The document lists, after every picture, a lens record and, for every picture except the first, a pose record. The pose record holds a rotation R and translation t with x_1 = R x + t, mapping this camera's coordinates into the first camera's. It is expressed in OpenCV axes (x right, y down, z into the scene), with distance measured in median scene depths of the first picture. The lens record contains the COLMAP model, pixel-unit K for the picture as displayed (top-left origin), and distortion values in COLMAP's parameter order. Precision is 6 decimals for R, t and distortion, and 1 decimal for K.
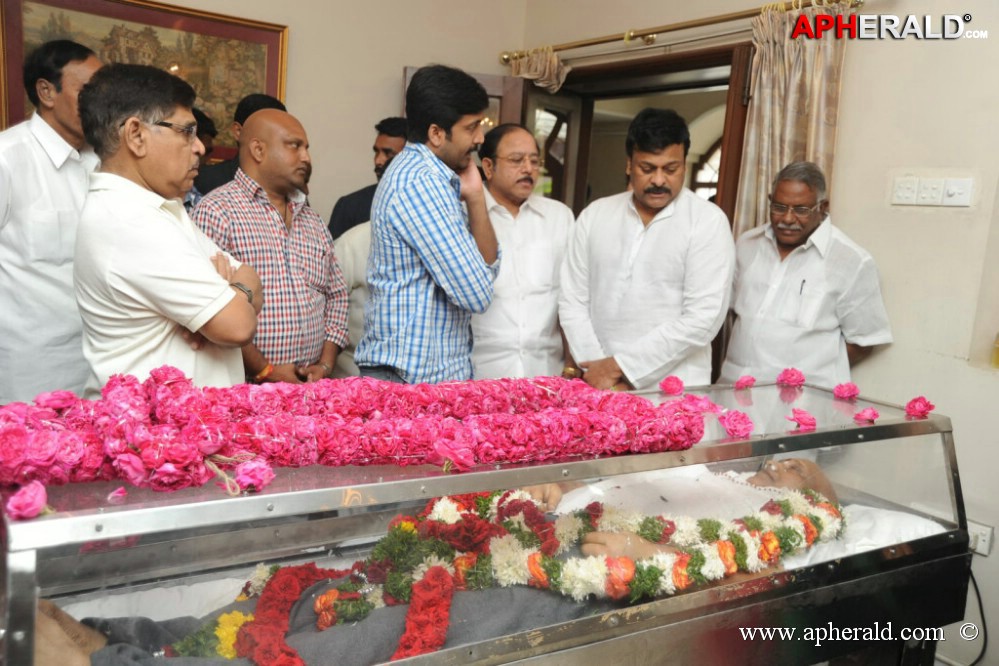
lens RADIAL K [[908.6, 0, 496.9], [0, 908.6, 357.3], [0, 0, 1]] dist [-0.047307, 0.168449]
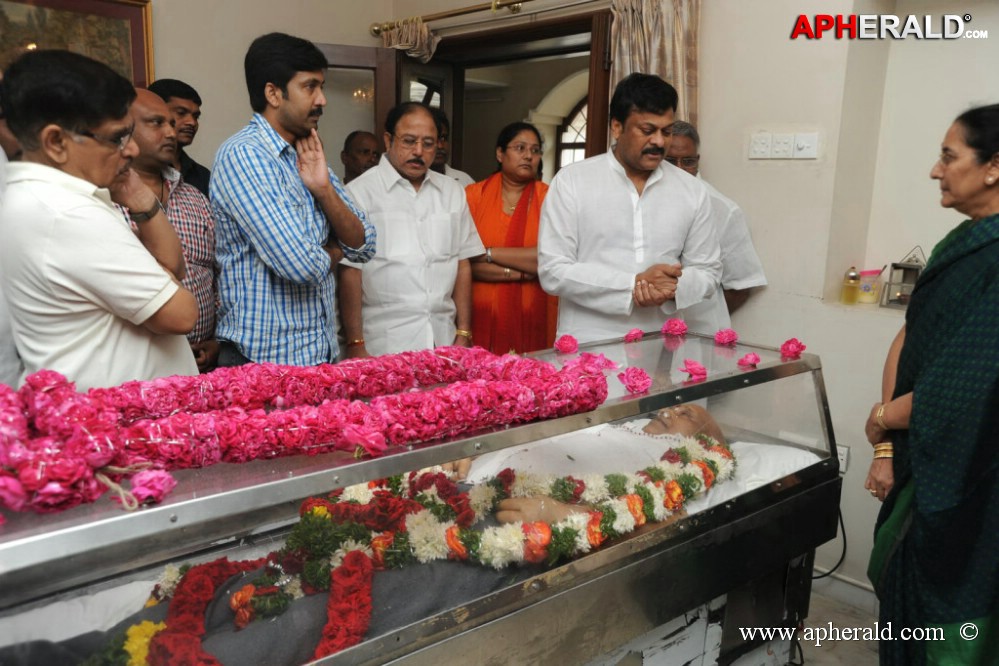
lens RADIAL K [[843.0, 0, 502.1], [0, 843.0, 350.7], [0, 0, 1]] dist [-0.067773, 0.149927]
pose [[0.987884, -0.073502, 0.136687, -0.015187], [0.067049, 0.996433, 0.051234, -0.020454], [-0.139965, -0.041448, 0.989288, 0.077647]]
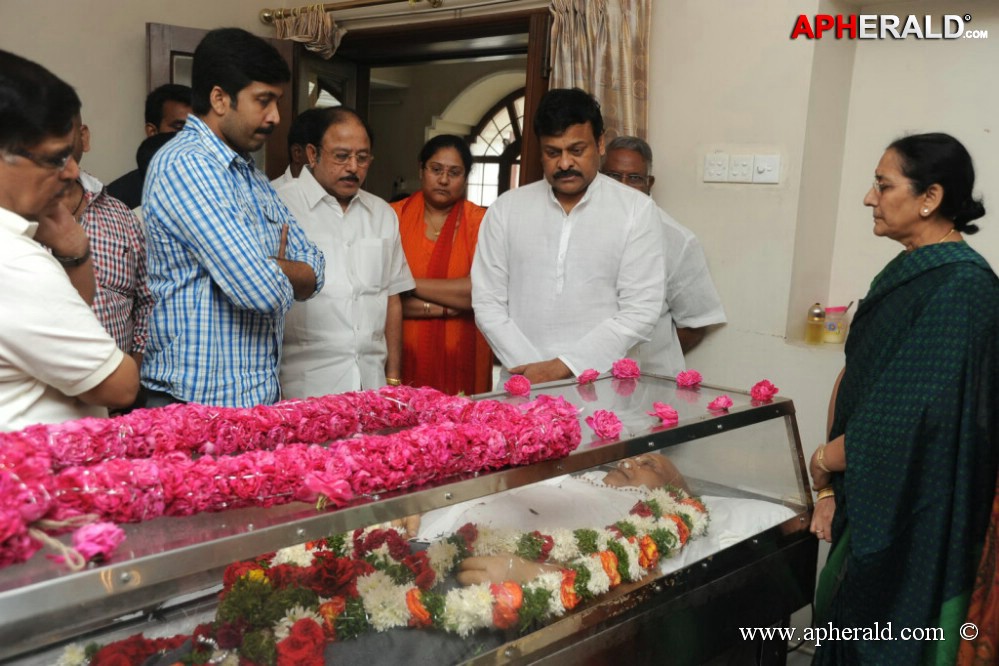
lens RADIAL K [[1003.2, 0, 497.9], [0, 1003.2, 353.2], [0, 0, 1]] dist [-0.007076, 0.208969]
pose [[0.965615, -0.059150, 0.253158, -0.106054], [0.057829, 0.998246, 0.012666, -0.020418], [-0.253463, 0.002409, 0.967342, 0.028670]]
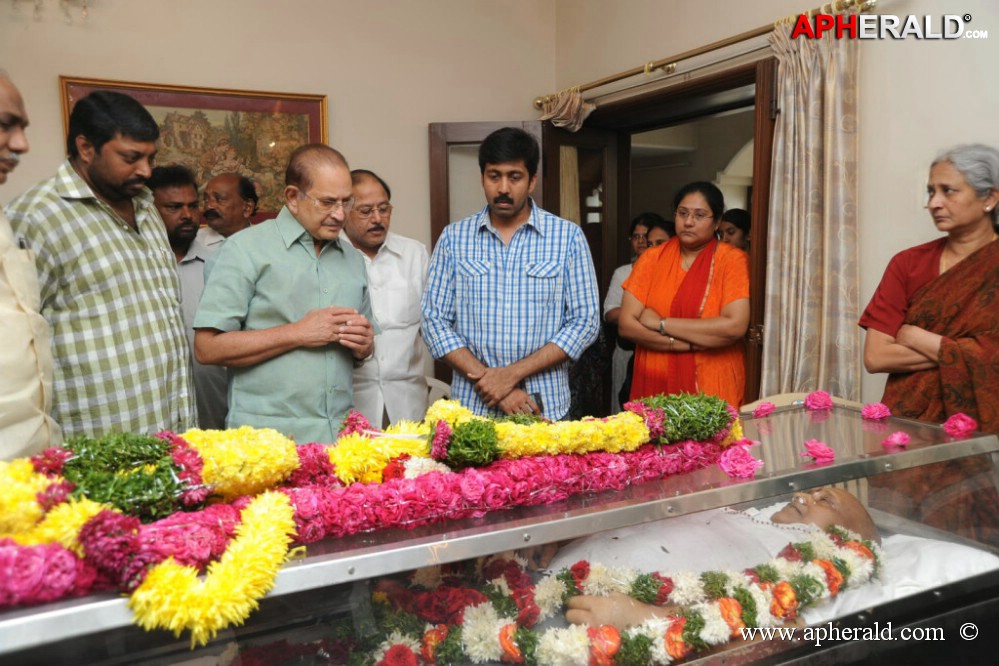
lens RADIAL K [[827.3, 0, 500.8], [0, 827.3, 351.9], [0, 0, 1]] dist [-0.083598, 0.148767]
pose [[0.990670, -0.074186, -0.114324, 0.140140], [0.069818, 0.996685, -0.041757, -0.020251], [0.117043, 0.033385, 0.992566, 0.168697]]
